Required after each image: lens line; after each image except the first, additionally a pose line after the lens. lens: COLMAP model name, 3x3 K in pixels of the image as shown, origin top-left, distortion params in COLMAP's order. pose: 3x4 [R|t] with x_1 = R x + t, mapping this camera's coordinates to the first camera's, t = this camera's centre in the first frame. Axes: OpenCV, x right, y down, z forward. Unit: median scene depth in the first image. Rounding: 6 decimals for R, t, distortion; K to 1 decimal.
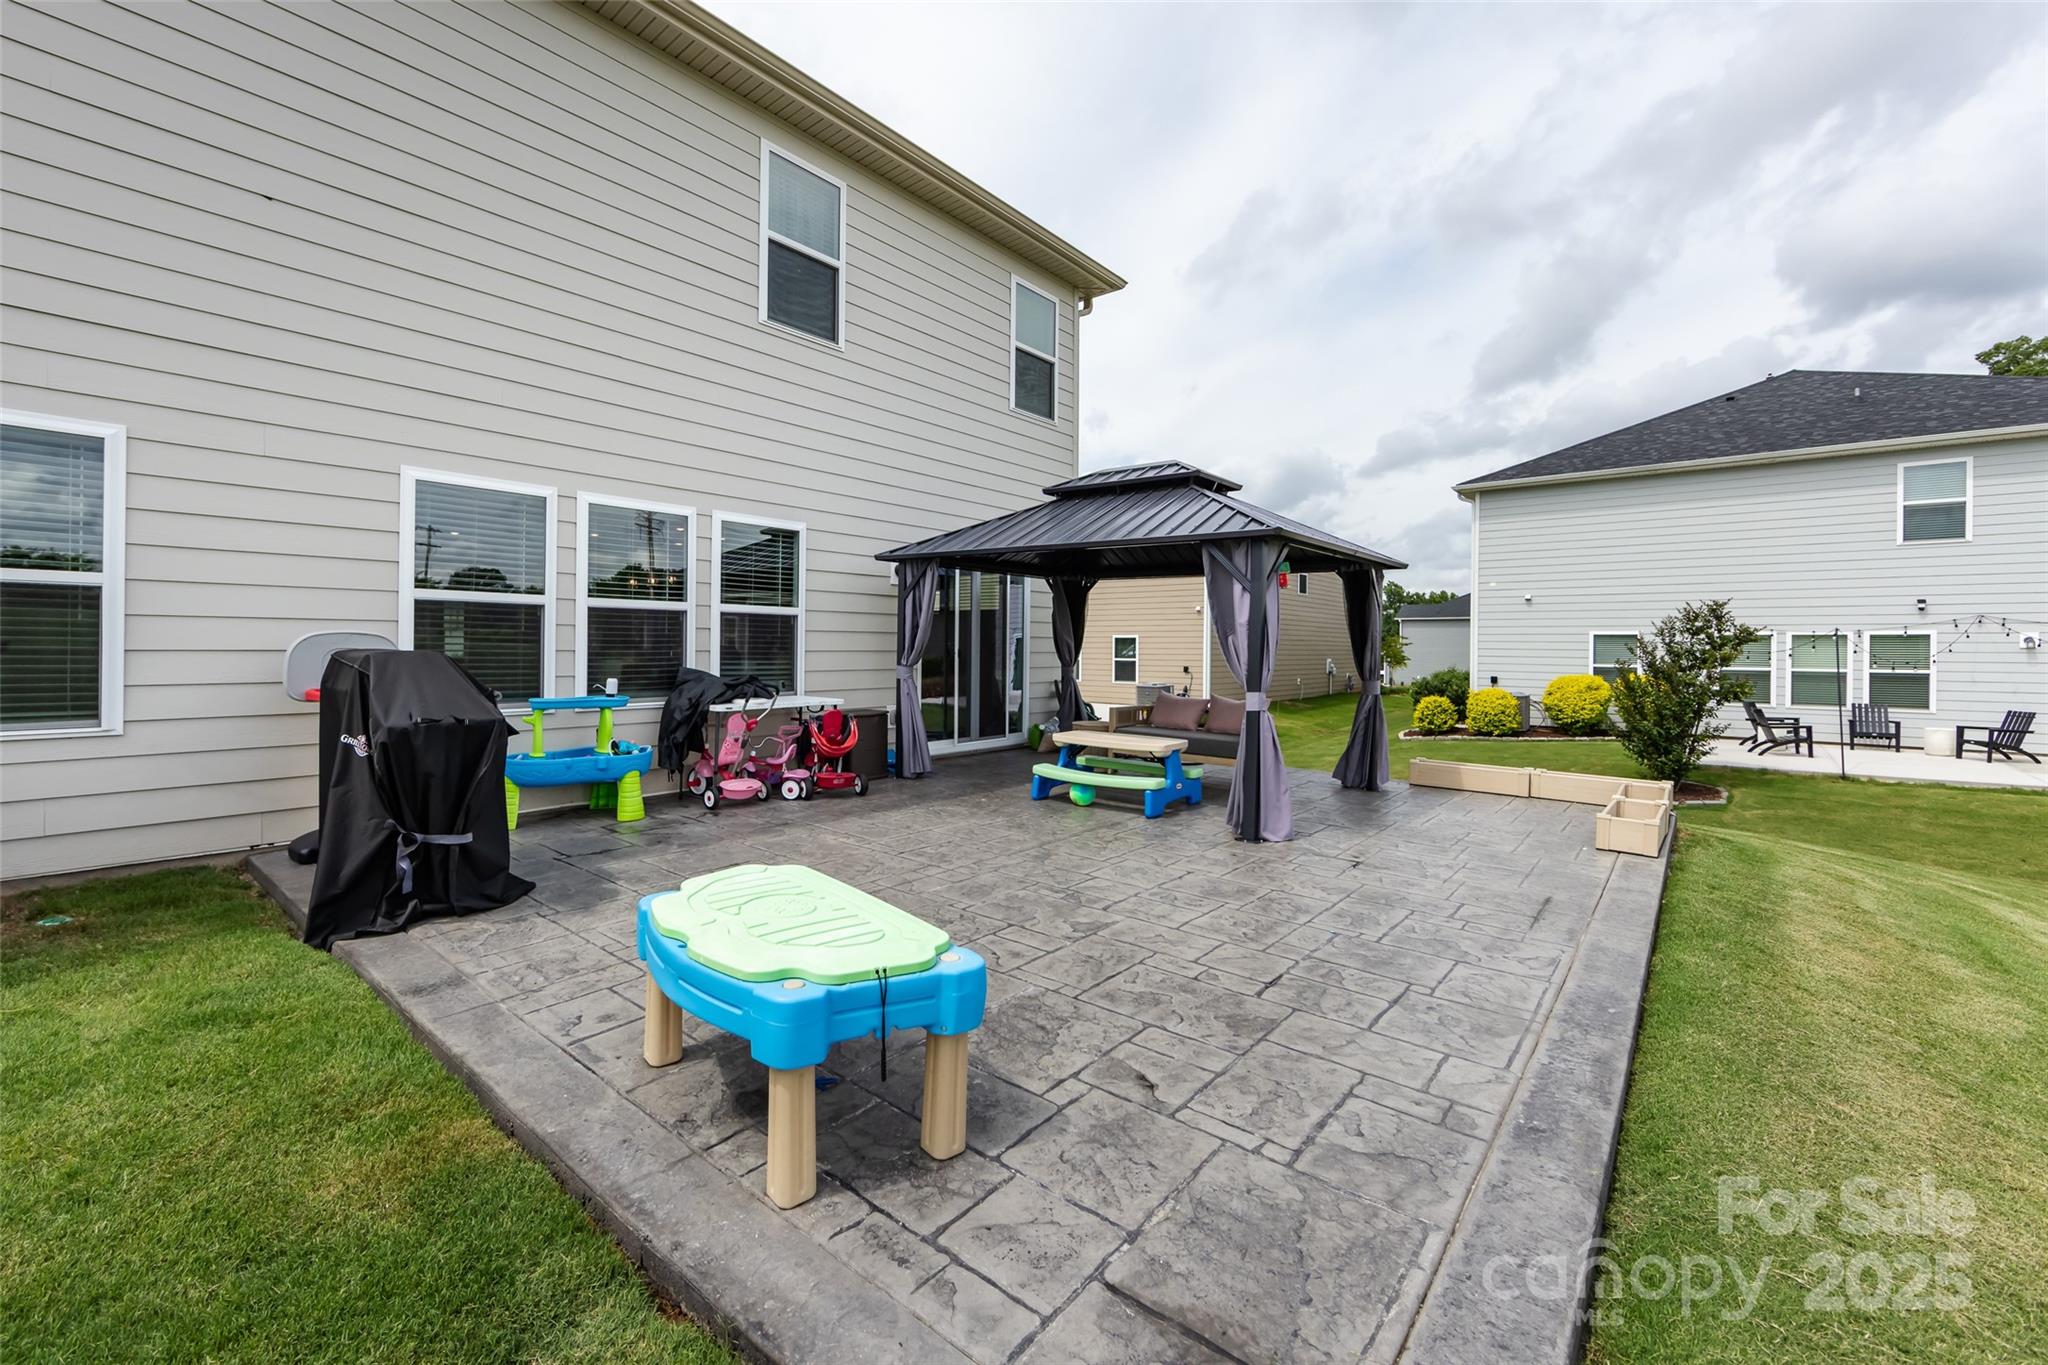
lens RADIAL K [[845.2, 0, 958.9], [0, 845.2, 642.5], [0, 0, 1]] dist [-0.002597, -0.000214]
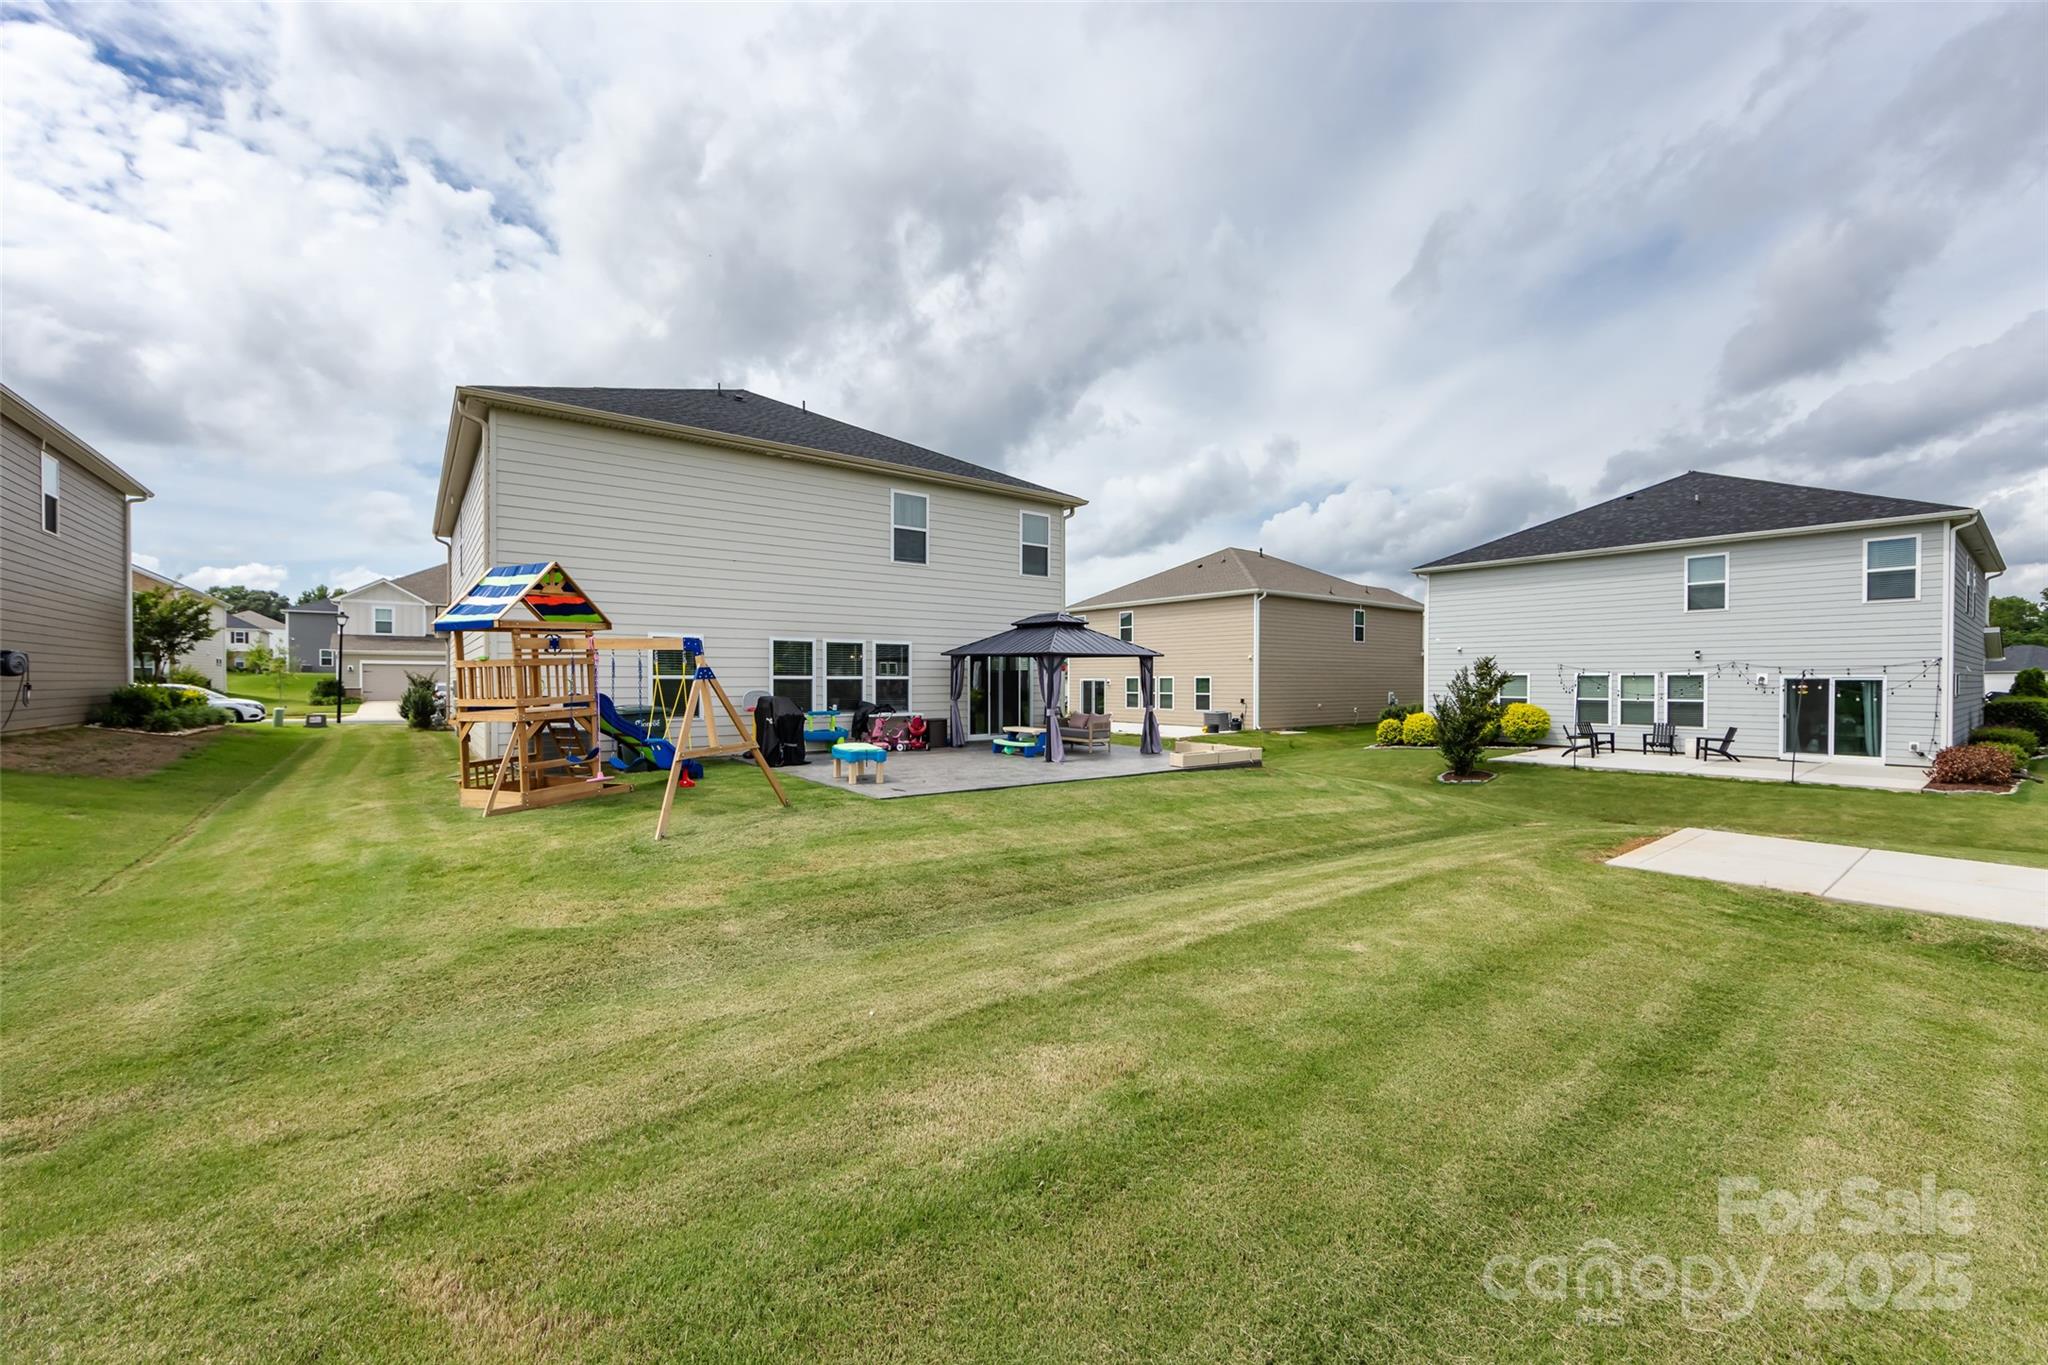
lens RADIAL K [[805.4, 0, 1026.7], [0, 805.4, 687.2], [0, 0, 1]] dist [-0.001092, 0.000043]
pose [[0.982530, -0.006483, -0.185989, 0.551519], [0.009006, 0.999879, 0.012722, -0.034364], [0.185884, -0.014175, 0.982469, -1.167867]]
